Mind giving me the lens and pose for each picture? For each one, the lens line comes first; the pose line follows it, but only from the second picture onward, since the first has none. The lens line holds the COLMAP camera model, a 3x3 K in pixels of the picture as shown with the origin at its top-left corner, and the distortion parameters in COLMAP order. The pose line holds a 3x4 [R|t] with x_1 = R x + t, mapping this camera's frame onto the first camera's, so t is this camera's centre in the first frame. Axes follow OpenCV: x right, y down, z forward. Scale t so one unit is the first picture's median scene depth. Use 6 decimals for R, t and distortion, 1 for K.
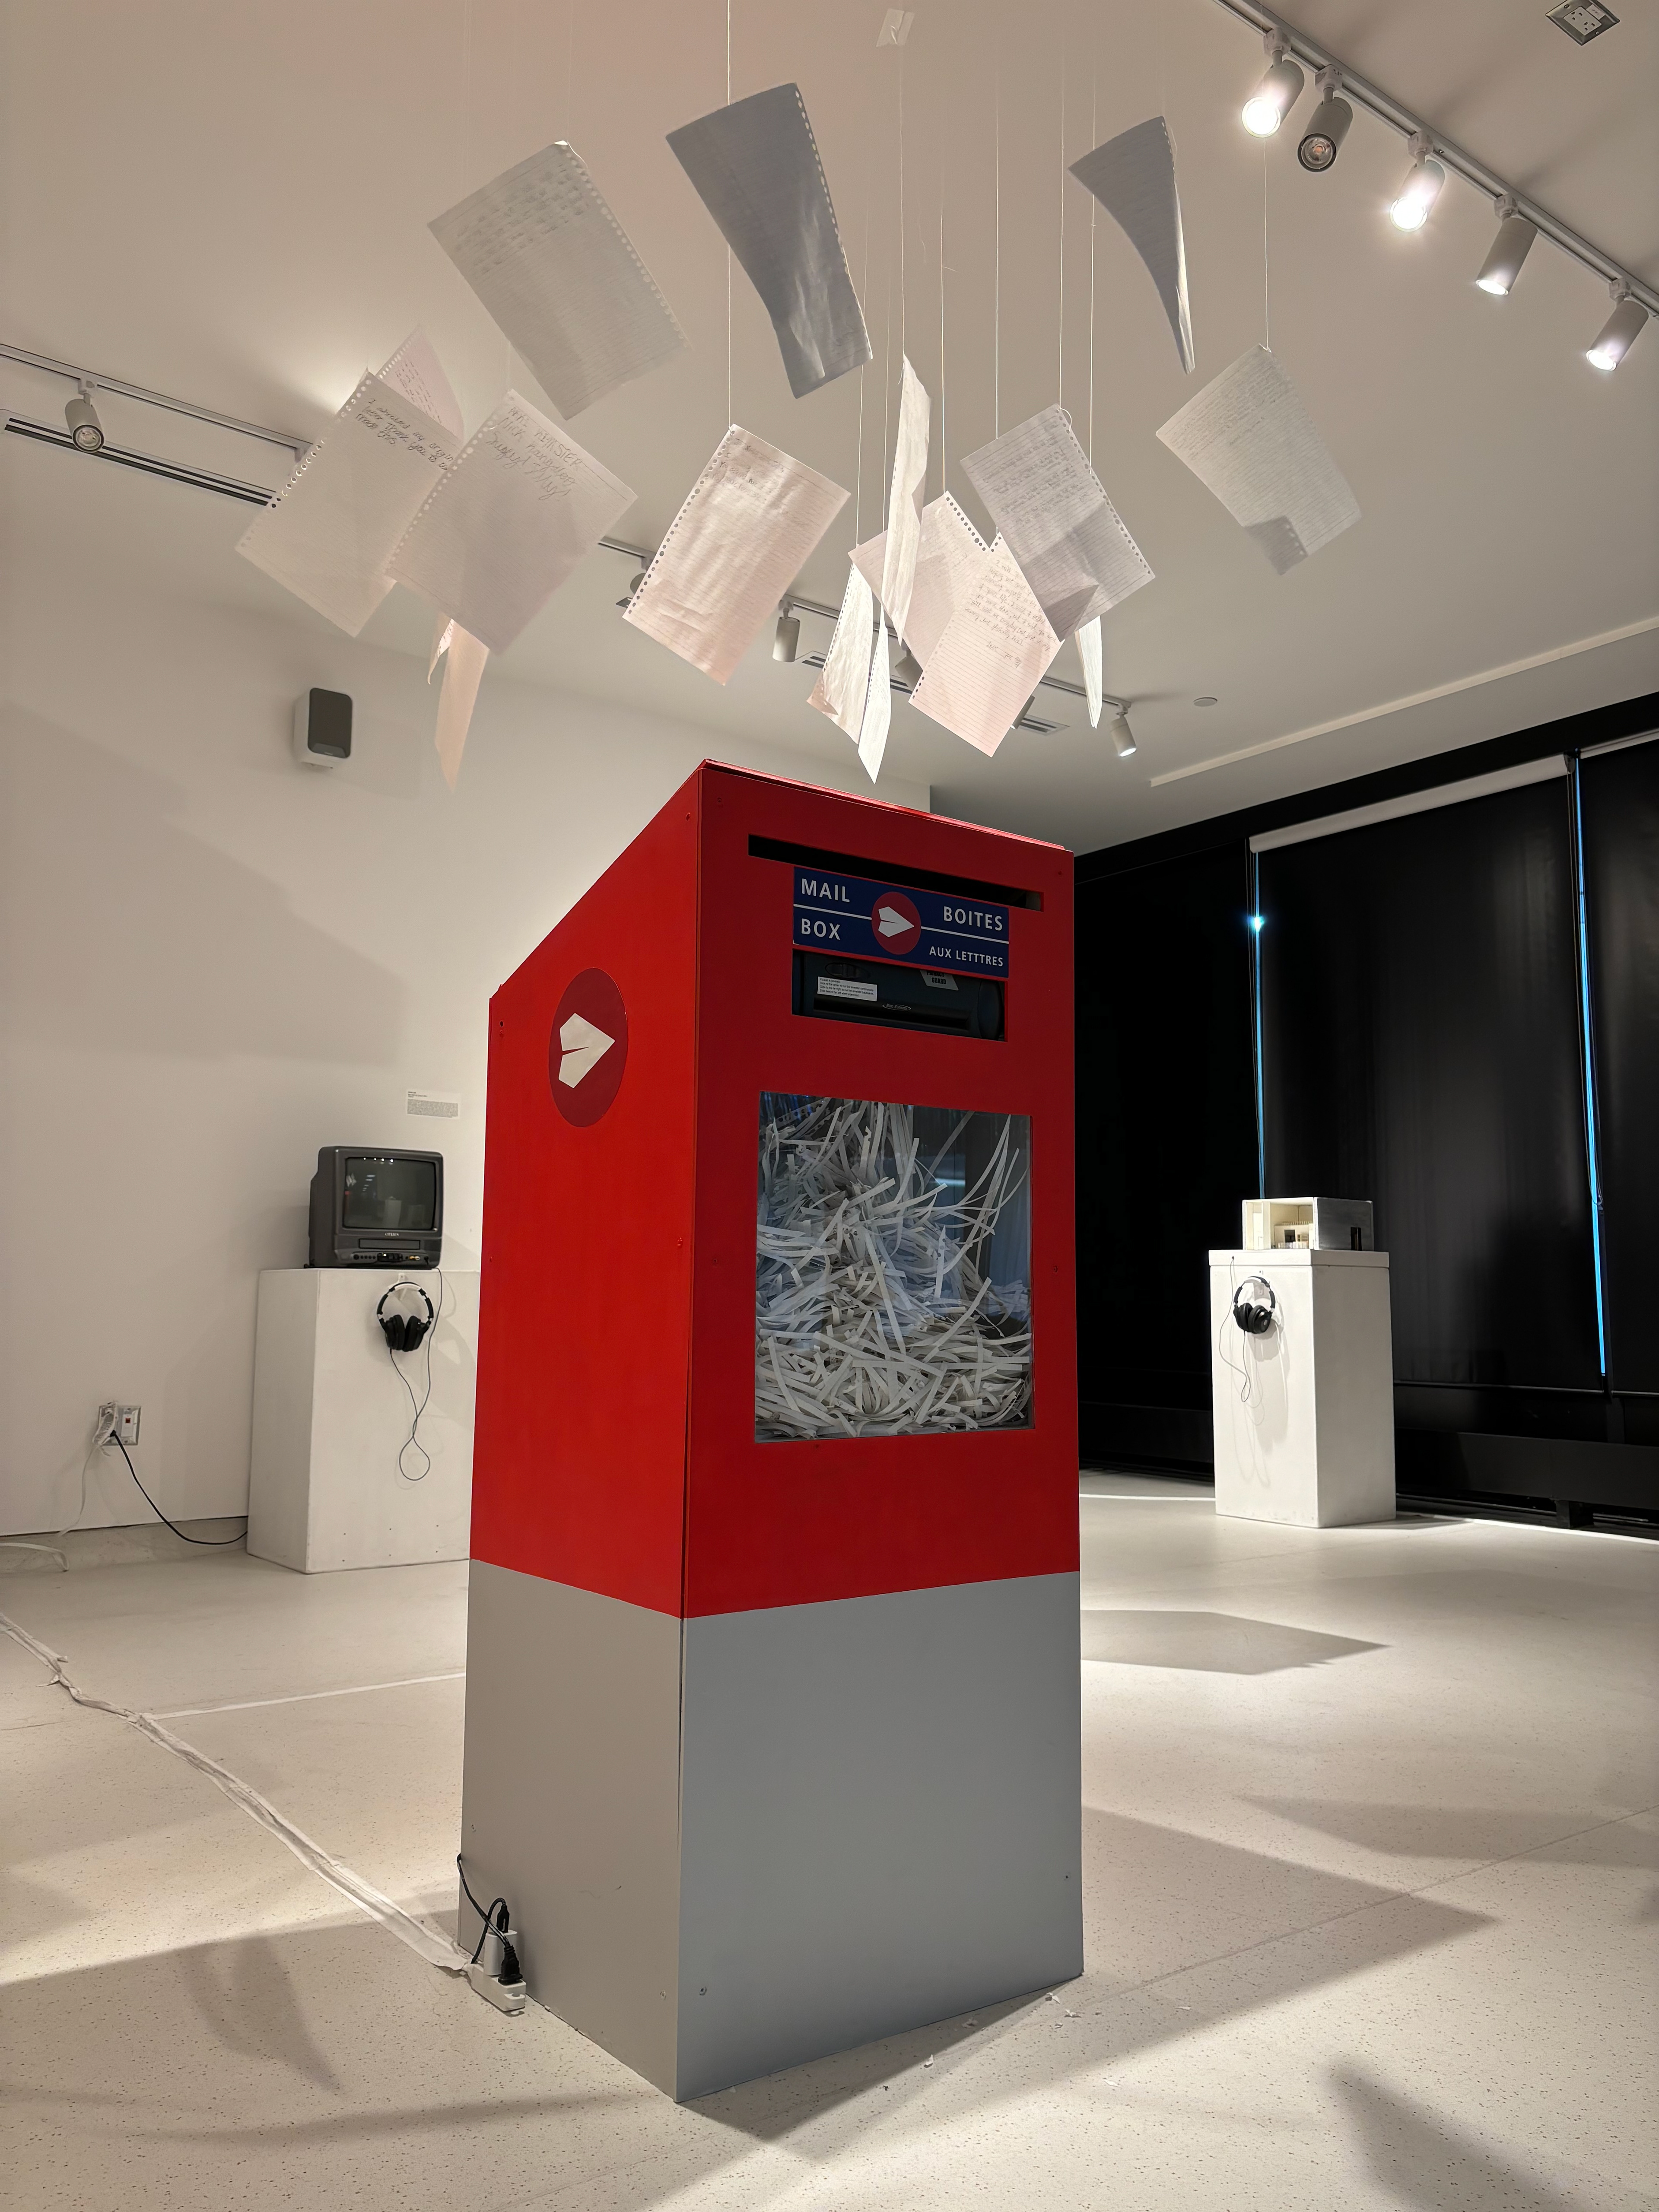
lens RADIAL K [[1594.9, 0, 829.5], [0, 1594.9, 1106.0], [0, 0, 1]] dist [0.027021, -0.000404]
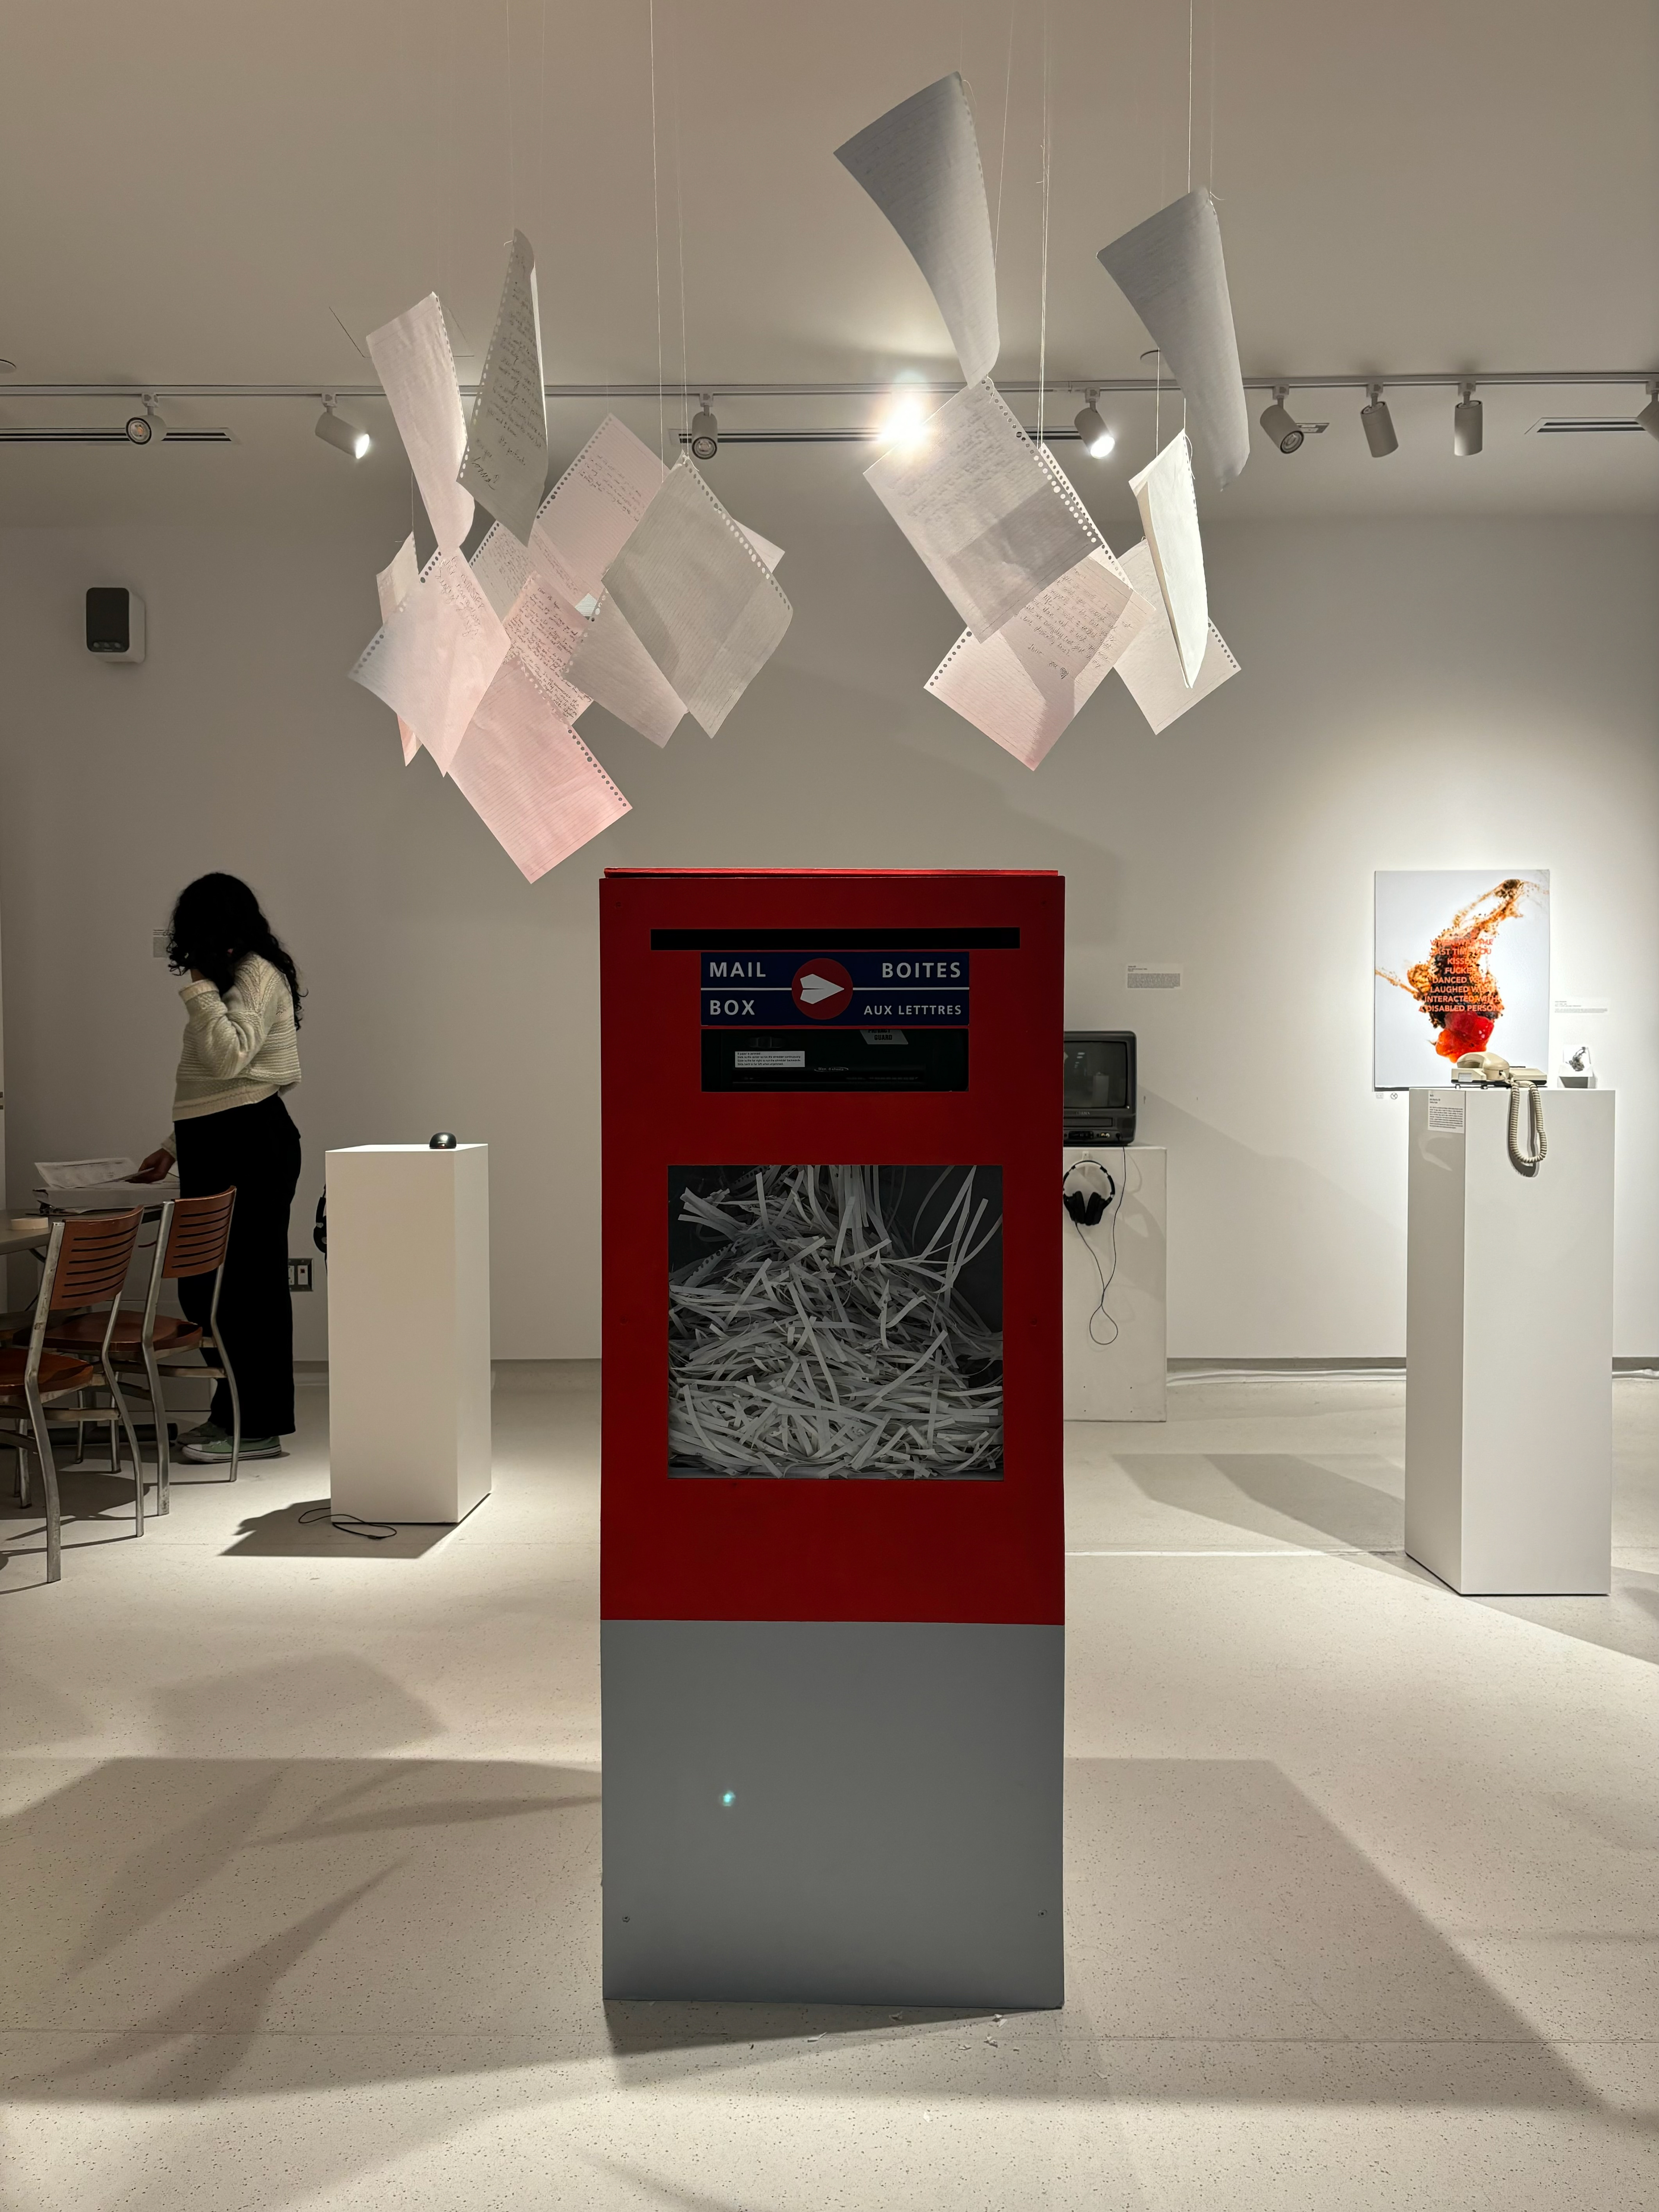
lens RADIAL K [[1594.9, 0, 829.5], [0, 1594.9, 1106.0], [0, 0, 1]] dist [0.027021, -0.000404]
pose [[0.805120, 0.003179, -0.593103, 0.670394], [0.074738, 0.991471, 0.106768, -0.153112], [0.588384, -0.130288, 0.798016, 0.181412]]
